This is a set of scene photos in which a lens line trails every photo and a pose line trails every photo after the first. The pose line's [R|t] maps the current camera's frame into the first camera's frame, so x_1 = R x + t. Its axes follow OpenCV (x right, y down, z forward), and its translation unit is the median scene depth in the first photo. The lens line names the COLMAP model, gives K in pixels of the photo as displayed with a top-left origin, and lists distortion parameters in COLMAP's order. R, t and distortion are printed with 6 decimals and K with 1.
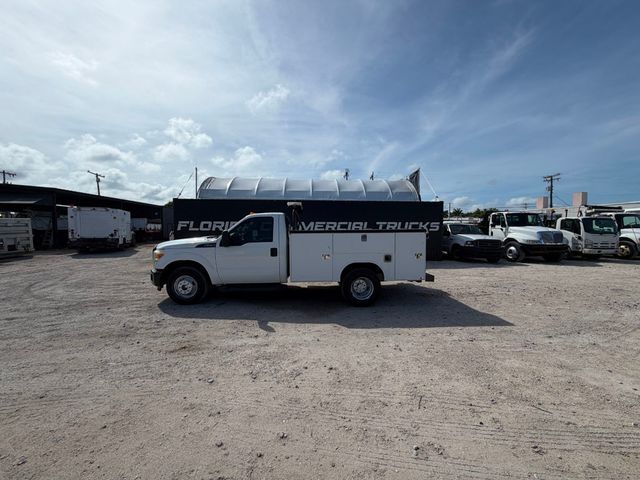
lens RADIAL K [[255.6, 0, 321.2], [0, 255.6, 244.1], [0, 0, 1]] dist [-0.001282, 0.000307]
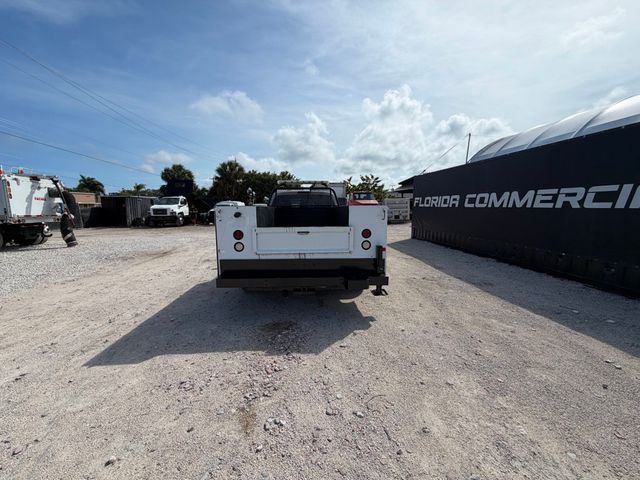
lens RADIAL K [[255.6, 0, 318.8], [0, 255.6, 246.4], [0, 0, 1]] dist [-0.001282, 0.000307]
pose [[0.008444, 0.155054, -0.987870, 0.526645], [-0.053133, 0.986579, 0.154397, -0.034623], [0.998552, 0.051185, 0.016569, 0.611066]]
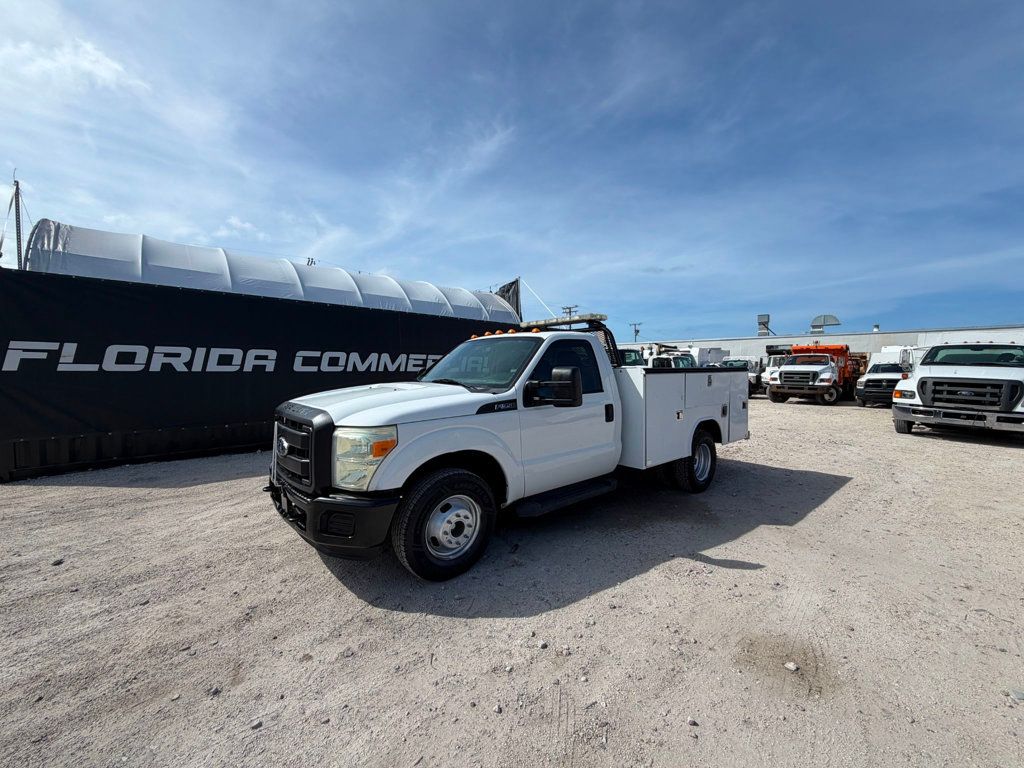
lens RADIAL K [[409.0, 0, 515.0], [0, 409.0, 378.1], [0, 0, 1]] dist [-0.001282, 0.000307]
pose [[0.783971, -0.012555, 0.620670, -0.396270], [0.037021, 0.998962, -0.026553, -0.009753], [-0.619693, 0.043795, 0.783622, 0.241305]]
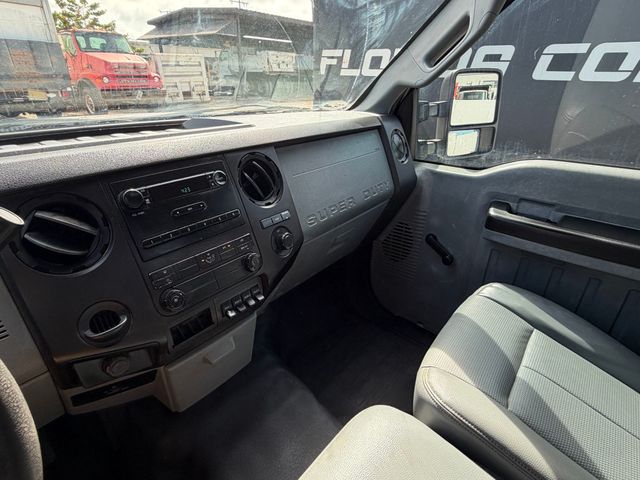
lens RADIAL K [[332.8, 0, 318.1], [0, 332.8, 240.7], [0, 0, 1]] dist [0.000596, -0.001199]
pose [[0.724141, 0.319197, -0.611337, -0.131310], [-0.052727, 0.909473, 0.412407, -0.031051], [0.687634, -0.266407, 0.675417, 0.554854]]
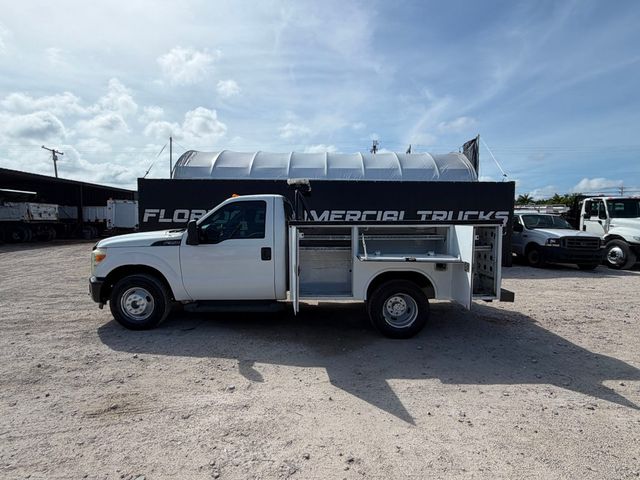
lens RADIAL K [[332.8, 0, 322.2], [0, 332.8, 245.4], [0, 0, 1]] dist [0.000596, -0.001199]
pose [[0.998548, 0.006998, -0.053406, 0.002838], [-0.006340, 0.999902, 0.012465, -0.000881], [0.053489, -0.012108, 0.998495, 0.071175]]
